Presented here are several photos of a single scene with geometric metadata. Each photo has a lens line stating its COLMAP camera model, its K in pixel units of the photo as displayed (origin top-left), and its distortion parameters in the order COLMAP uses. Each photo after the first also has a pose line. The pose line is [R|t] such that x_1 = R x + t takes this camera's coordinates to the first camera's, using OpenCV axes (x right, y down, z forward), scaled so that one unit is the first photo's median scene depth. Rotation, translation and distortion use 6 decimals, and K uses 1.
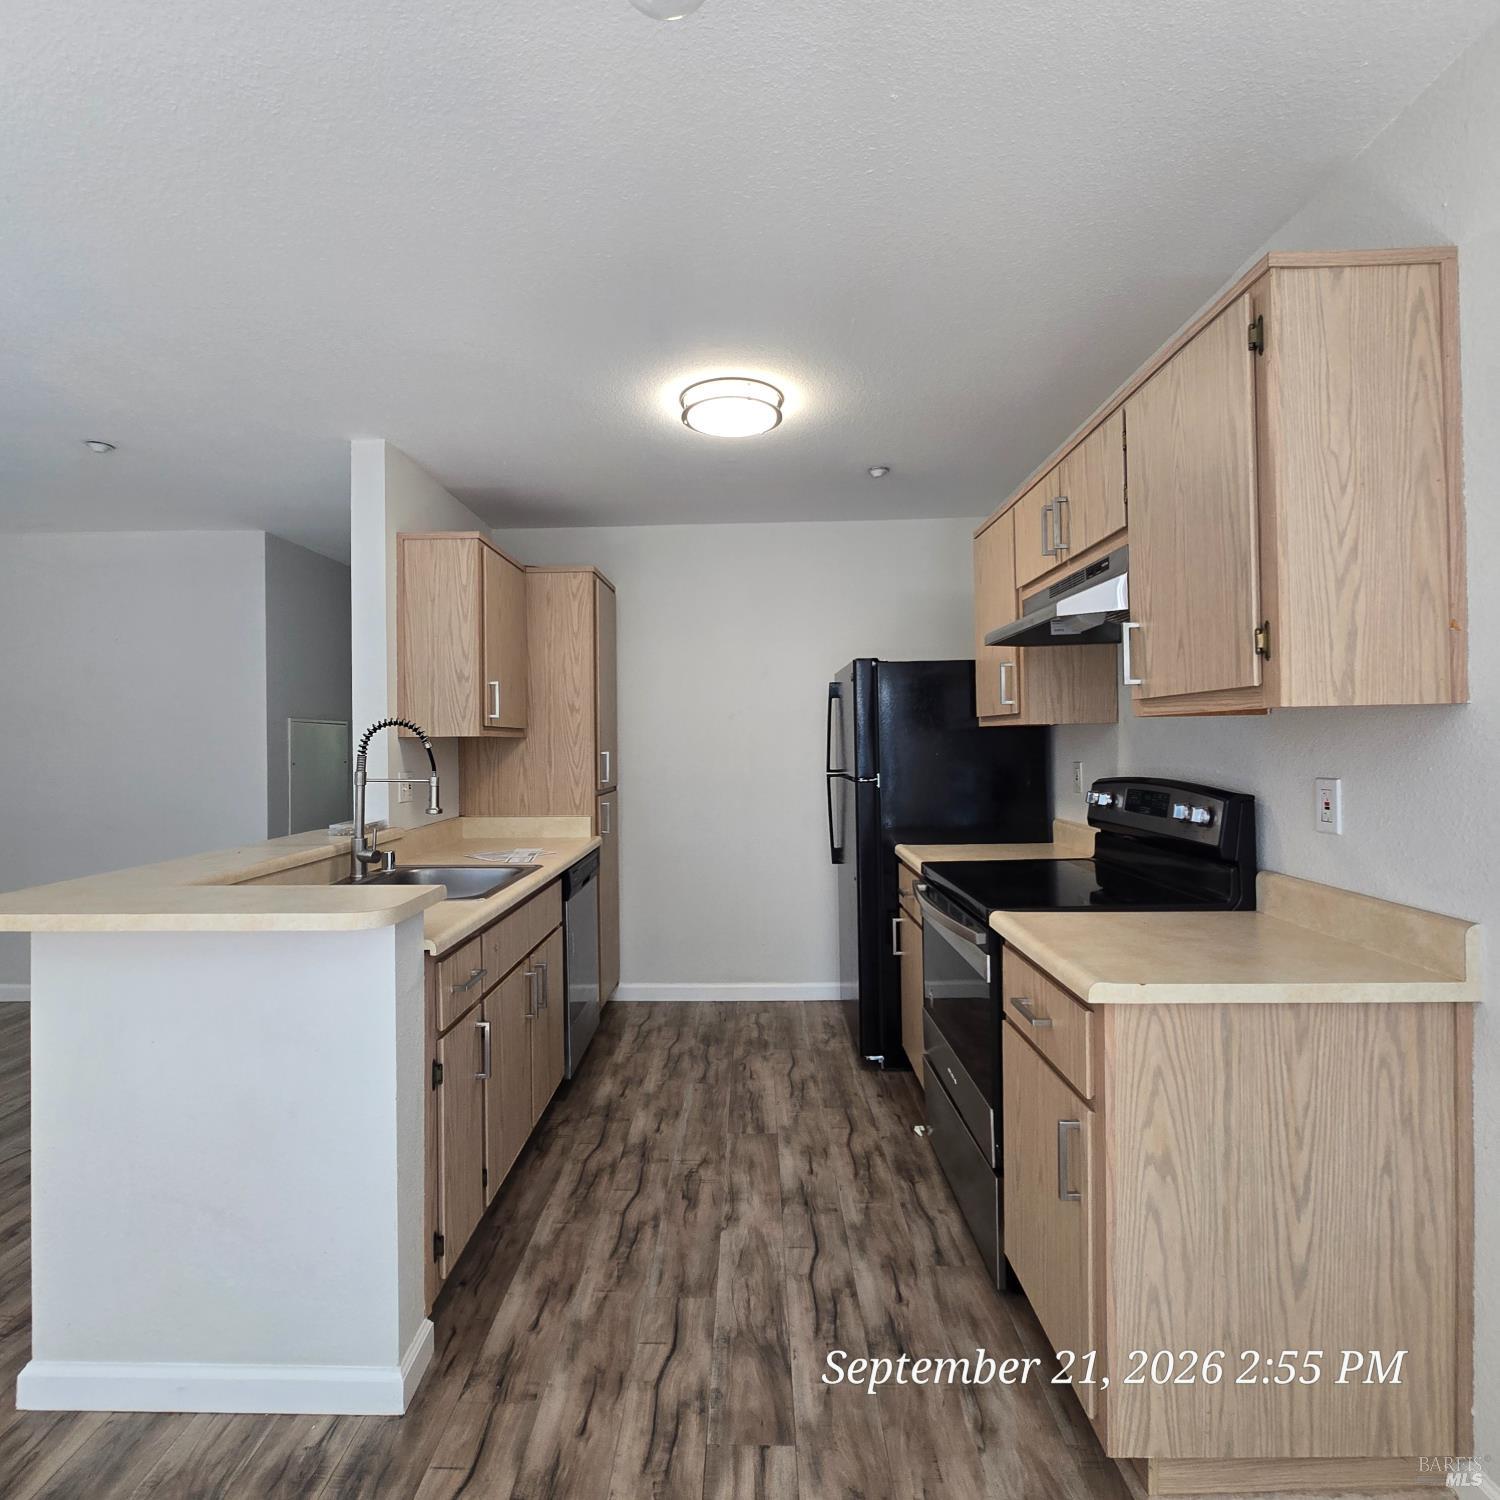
lens RADIAL K [[817.6, 0, 737.5], [0, 817.6, 741.8], [0, 0, 1]] dist [-0.003076, 0.000261]
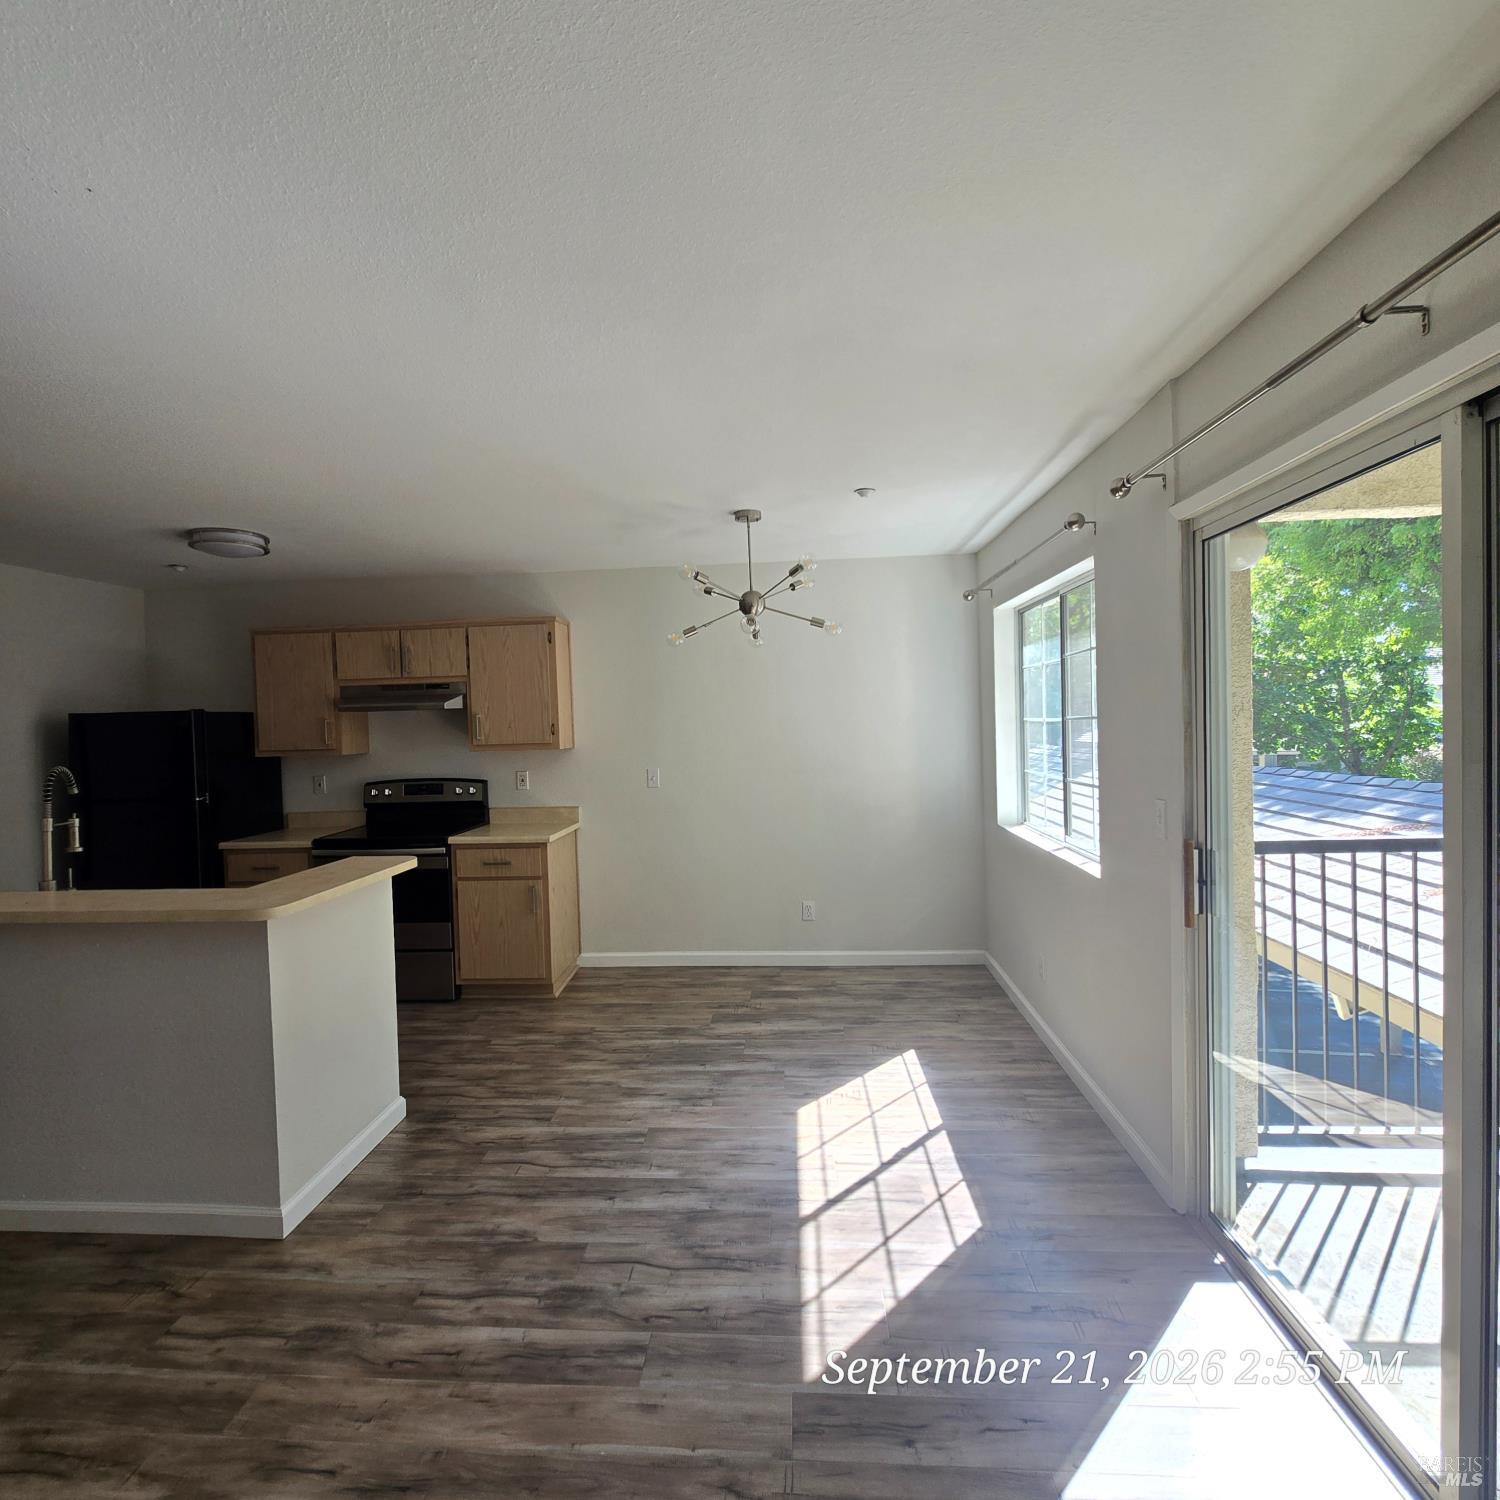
lens RADIAL K [[822.1, 0, 730.6], [0, 822.1, 740.1], [0, 0, 1]] dist [-0.000400, -0.001261]
pose [[0.059175, -0.016482, 0.998112, -1.232230], [0.026983, 0.999525, 0.014906, -0.051237], [-0.997883, 0.026050, 0.059591, 0.036657]]
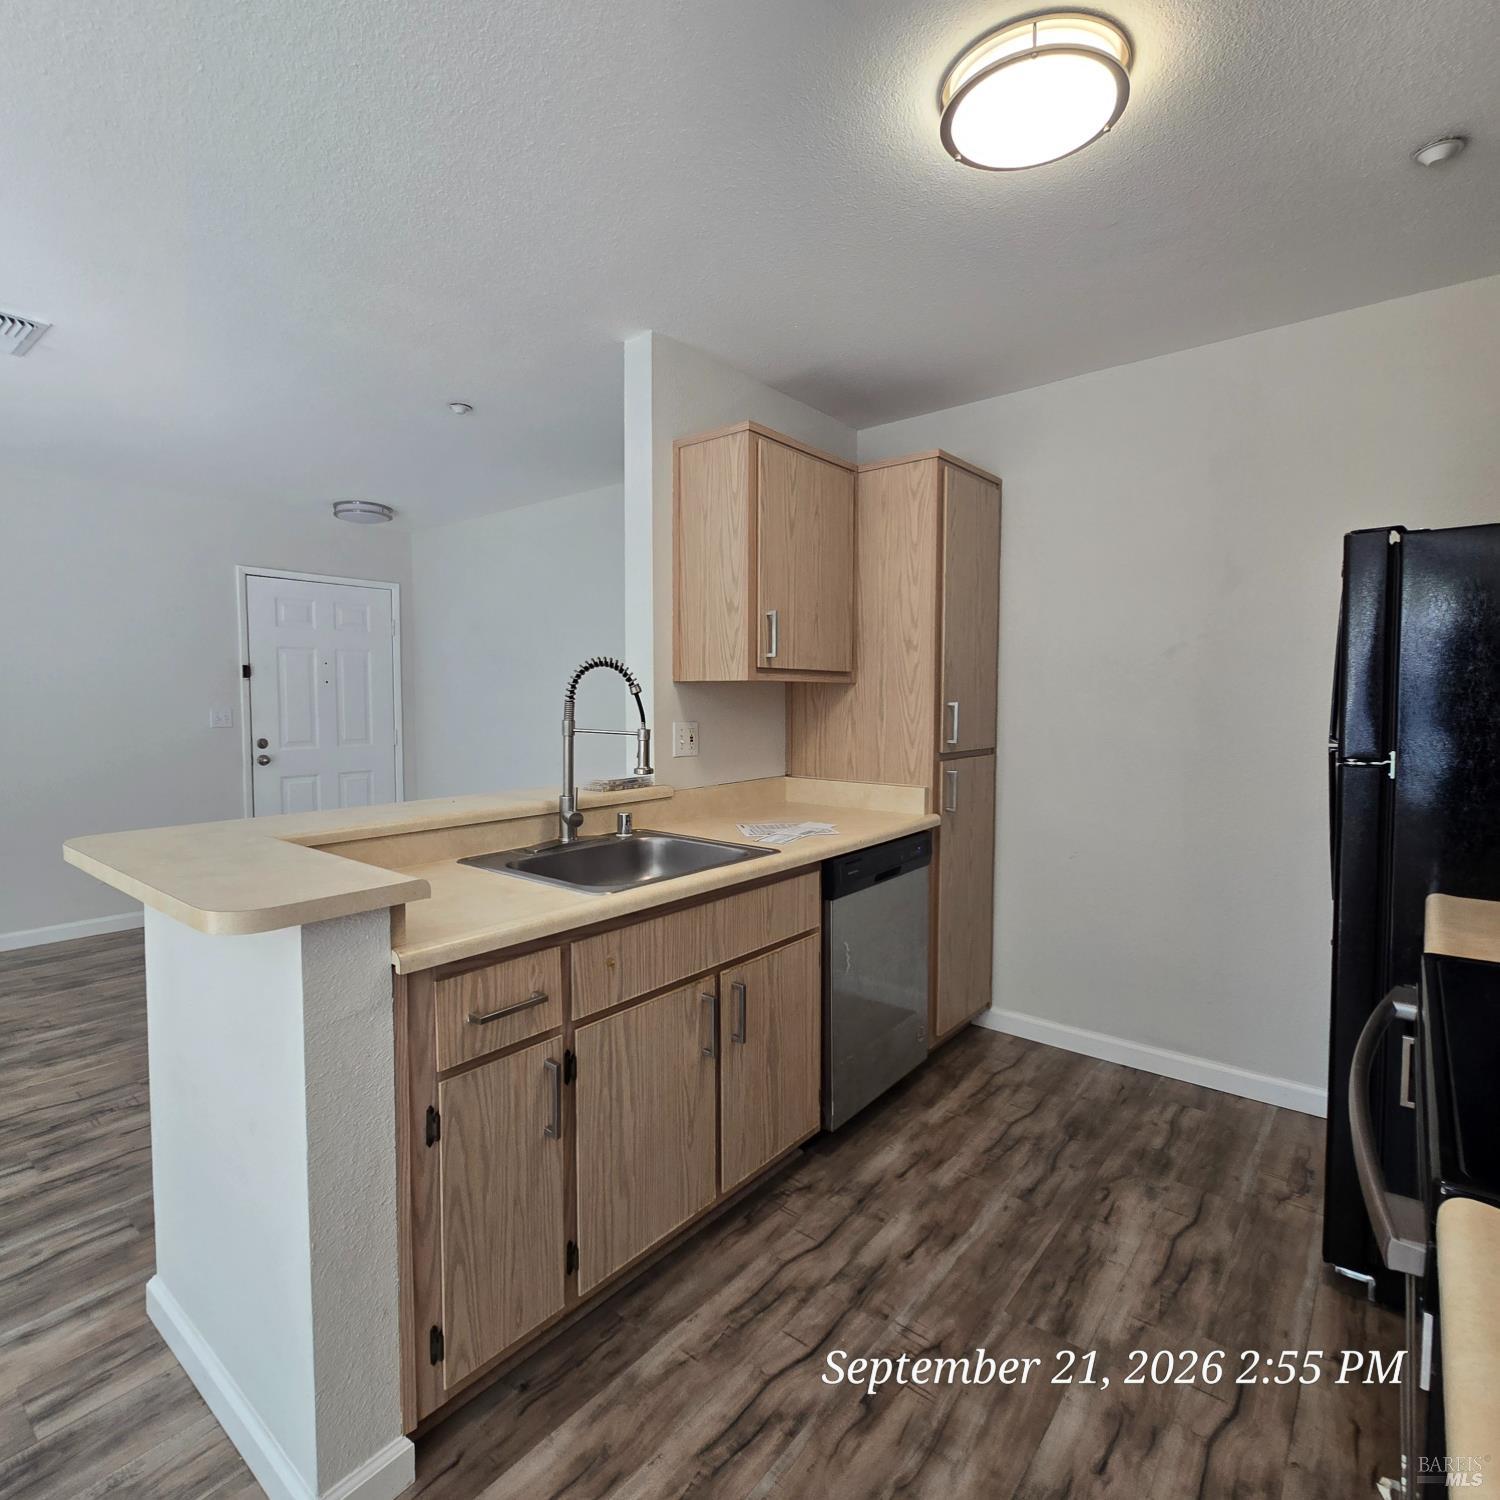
lens RADIAL K [[822.1, 0, 730.6], [0, 822.1, 740.1], [0, 0, 1]] dist [-0.000400, -0.001261]
pose [[0.781763, 0.043328, -0.622069, 0.178685], [-0.006639, 0.998105, 0.061177, 0.002681], [0.623541, -0.043696, 0.780569, 0.355146]]
